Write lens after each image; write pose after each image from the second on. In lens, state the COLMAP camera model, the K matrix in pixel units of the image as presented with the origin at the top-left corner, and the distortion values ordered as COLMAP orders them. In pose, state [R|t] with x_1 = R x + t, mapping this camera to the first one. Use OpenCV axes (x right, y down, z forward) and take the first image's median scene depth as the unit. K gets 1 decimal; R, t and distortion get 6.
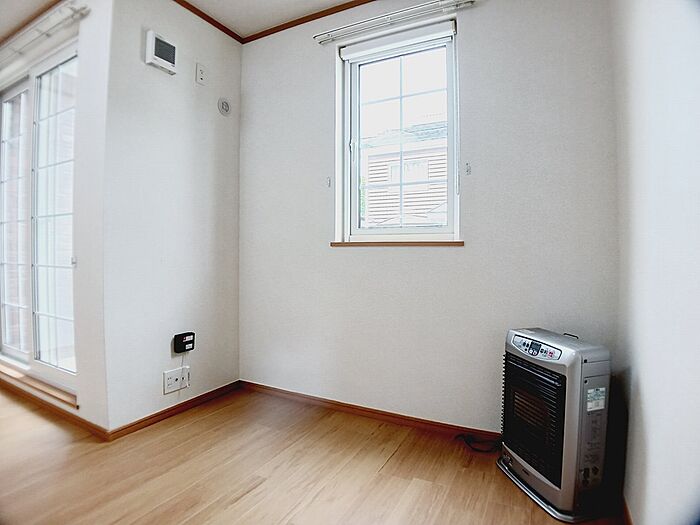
lens RADIAL K [[381.7, 0, 350.0], [0, 381.7, 262.5], [0, 0, 1]] dist [-0.091313, 0.001070]
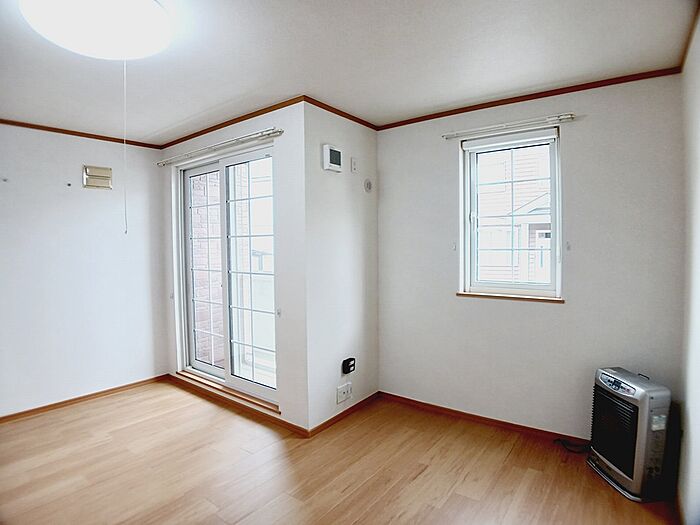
lens RADIAL K [[389.2, 0, 350.0], [0, 389.2, 262.5], [0, 0, 1]] dist [-0.084006, 0.003195]
pose [[0.987305, -0.008537, -0.158604, -0.253055], [0.013258, 0.999499, 0.028734, -0.254150], [0.158279, -0.030472, 0.986924, -0.485807]]
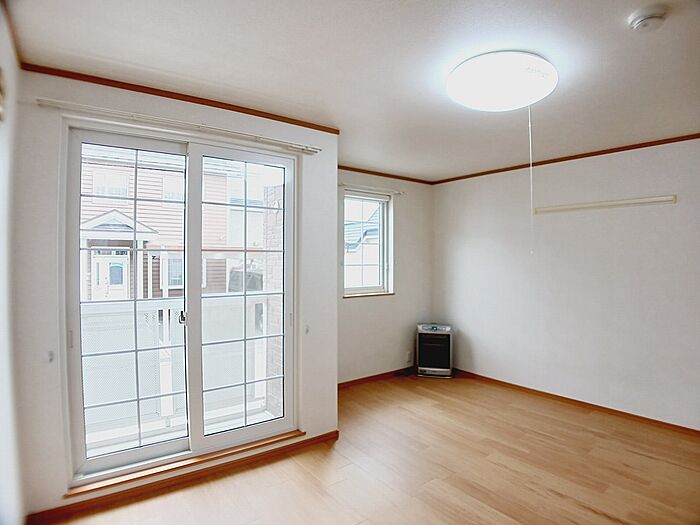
lens RADIAL K [[389.2, 0, 350.0], [0, 389.2, 262.5], [0, 0, 1]] dist [-0.084006, 0.003195]
pose [[0.427952, -0.011401, 0.903730, -2.183047], [0.015947, 0.999860, 0.005062, -0.285964], [-0.903661, 0.012246, 0.428074, 0.205923]]
